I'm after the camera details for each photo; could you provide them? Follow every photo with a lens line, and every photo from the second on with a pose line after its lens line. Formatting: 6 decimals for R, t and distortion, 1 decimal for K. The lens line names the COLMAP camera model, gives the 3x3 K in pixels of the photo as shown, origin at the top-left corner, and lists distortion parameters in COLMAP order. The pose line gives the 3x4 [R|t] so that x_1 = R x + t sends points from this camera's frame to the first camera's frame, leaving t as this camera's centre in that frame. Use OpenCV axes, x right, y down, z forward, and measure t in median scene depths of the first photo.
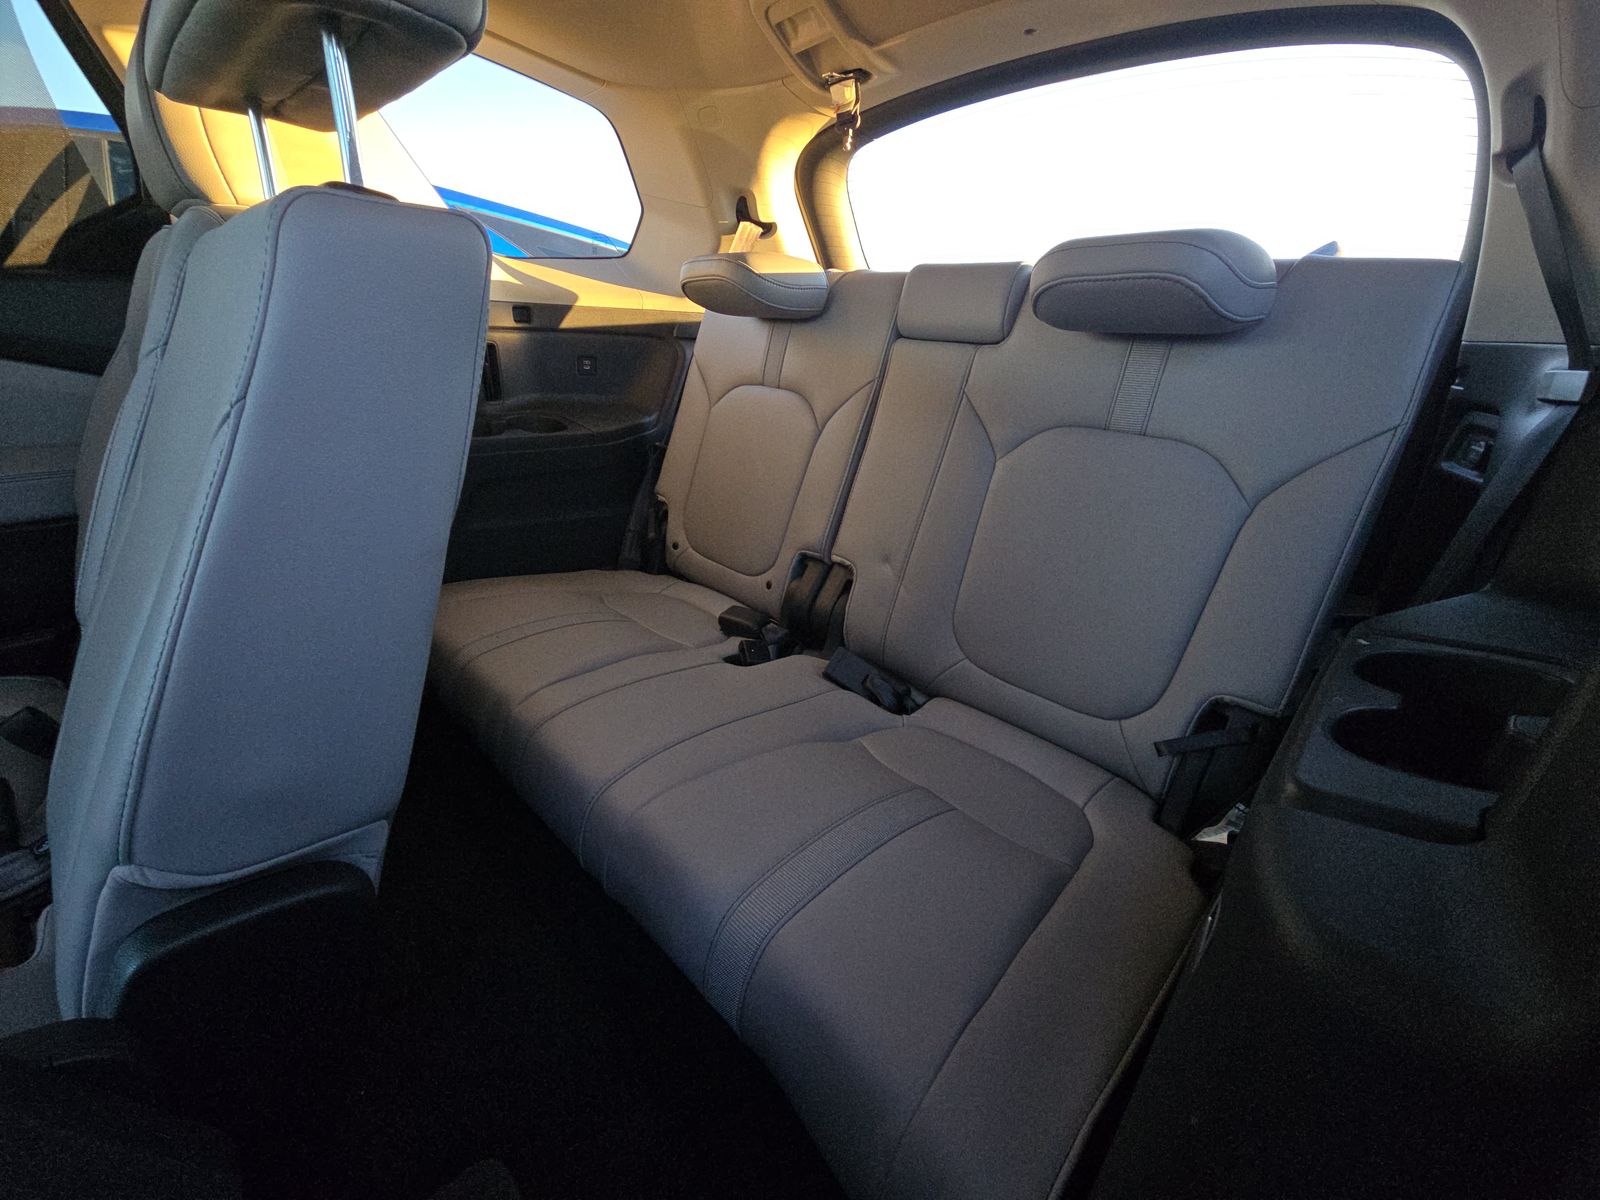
lens RADIAL K [[652.6, 0, 800.0], [0, 652.6, 600.0], [0, 0, 1]] dist [-0.001529, -0.000184]
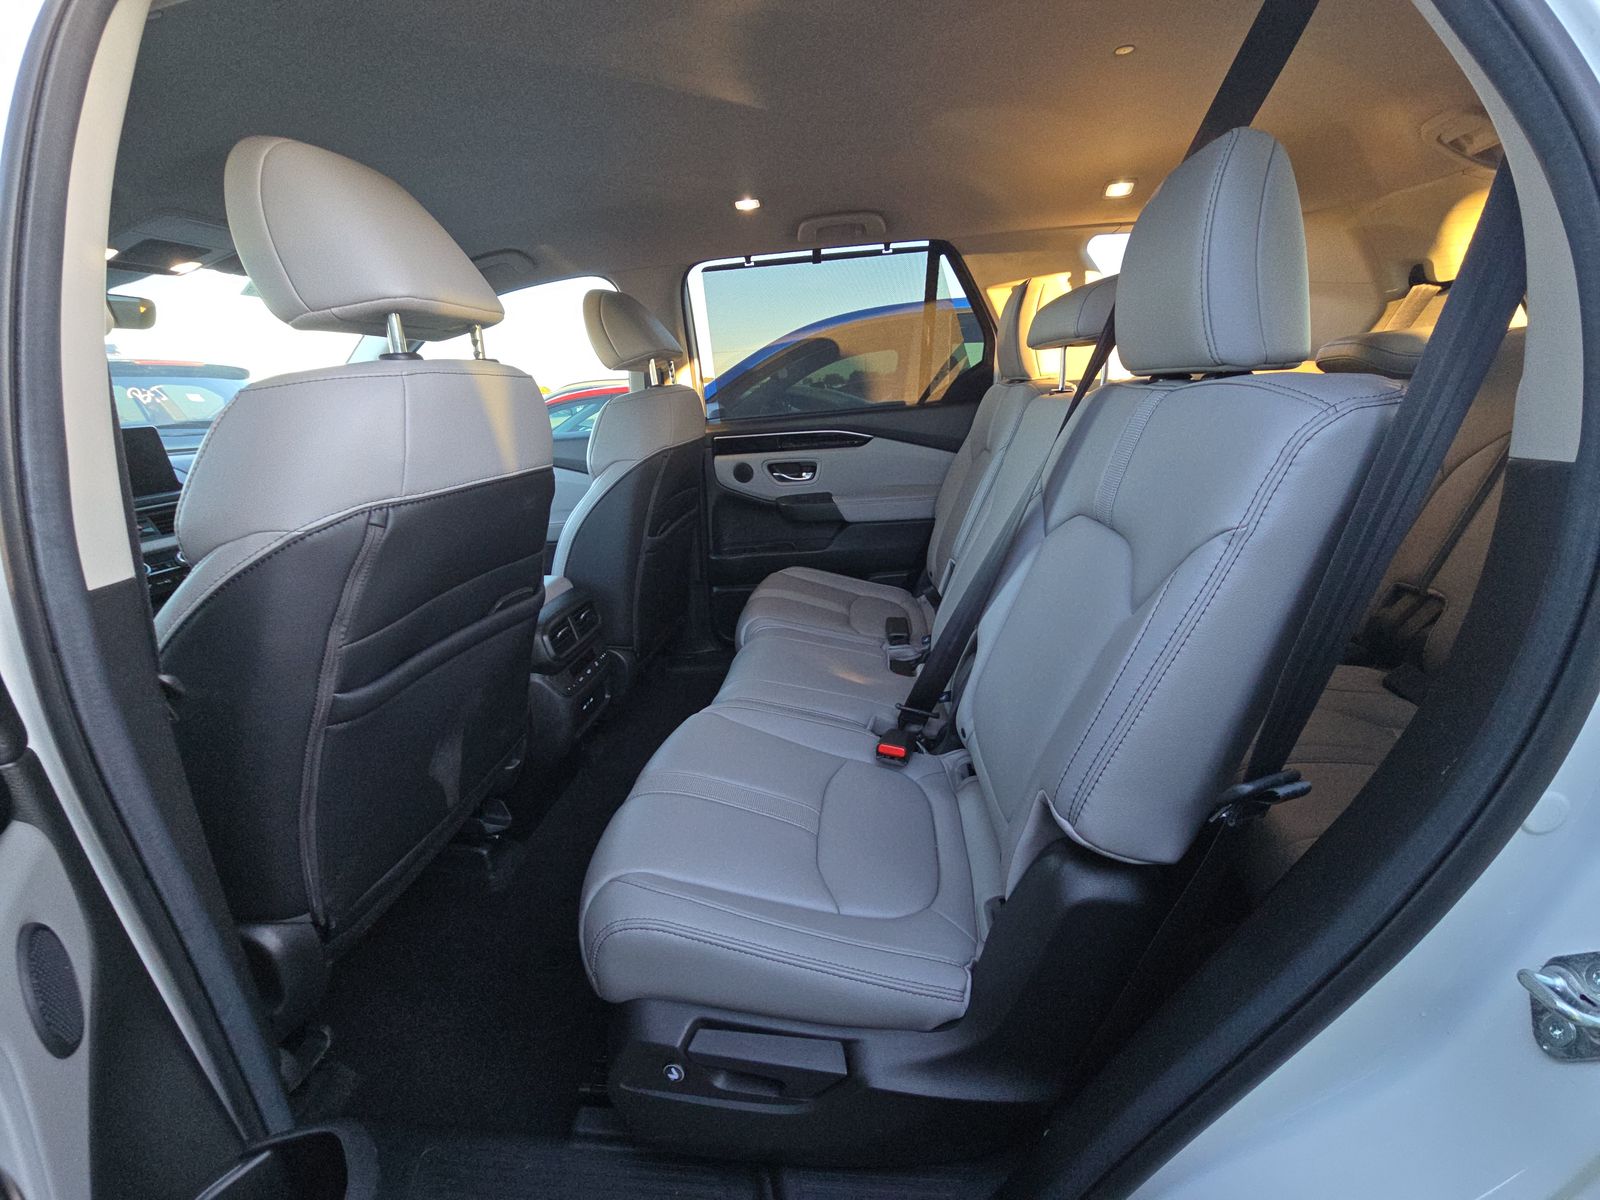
lens RADIAL K [[652.6, 0, 800.0], [0, 652.6, 600.0], [0, 0, 1]] dist [-0.001529, -0.000184]
pose [[0.613293, 0.145967, -0.776251, 0.247424], [-0.187861, 0.981530, 0.036145, 0.107947], [0.767189, 0.123660, 0.629388, -0.497752]]
